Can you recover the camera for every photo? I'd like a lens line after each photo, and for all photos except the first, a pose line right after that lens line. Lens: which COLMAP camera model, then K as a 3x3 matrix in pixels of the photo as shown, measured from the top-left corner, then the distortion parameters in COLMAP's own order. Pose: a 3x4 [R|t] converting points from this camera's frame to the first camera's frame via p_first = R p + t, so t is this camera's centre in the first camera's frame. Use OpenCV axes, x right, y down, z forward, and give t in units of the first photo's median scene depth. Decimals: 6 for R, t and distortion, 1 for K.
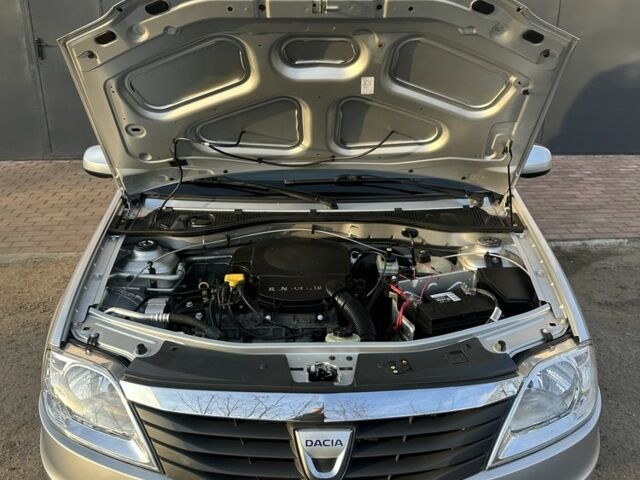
lens RADIAL K [[599.5, 0, 320.0], [0, 599.5, 240.0], [0, 0, 1]] dist [0.019065, 0.004674]
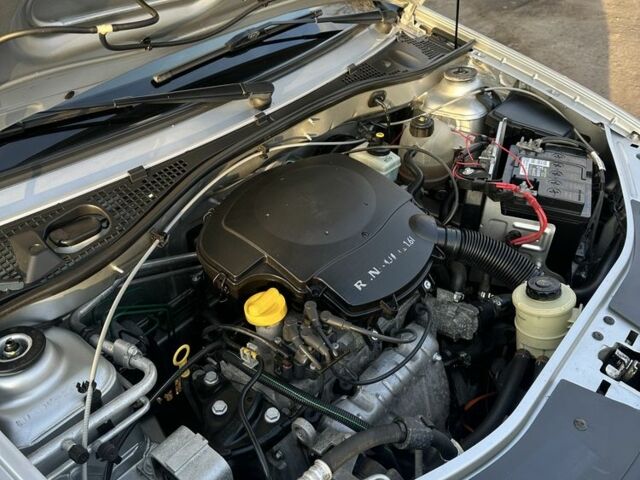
lens RADIAL K [[599.4, 0, 320.0], [0, 599.4, 240.0], [0, 0, 1]] dist [0.188707, -0.401669]
pose [[0.645666, -0.457918, 0.611087, -0.406336], [0.275926, 0.886085, 0.372448, -0.156933], [-0.712026, -0.071862, 0.698466, 0.672926]]
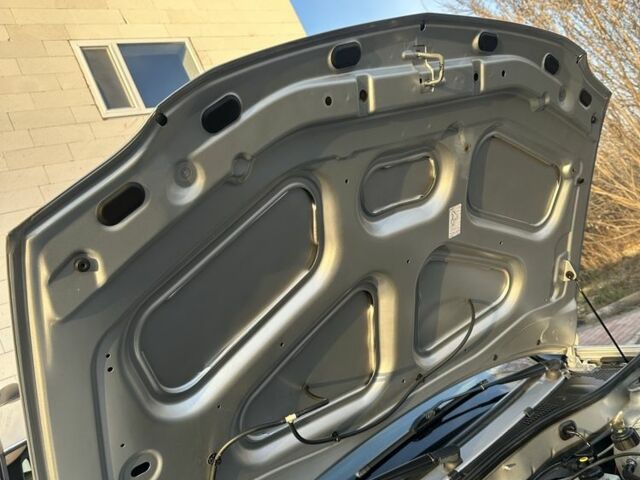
lens RADIAL K [[599.4, 0, 320.0], [0, 599.4, 240.0], [0, 0, 1]] dist [0.188707, -0.401669]
pose [[0.747292, -0.259828, 0.611591, -0.457522], [0.577394, 0.709446, -0.404107, -0.051415], [-0.328893, 0.655115, 0.680186, 0.587165]]
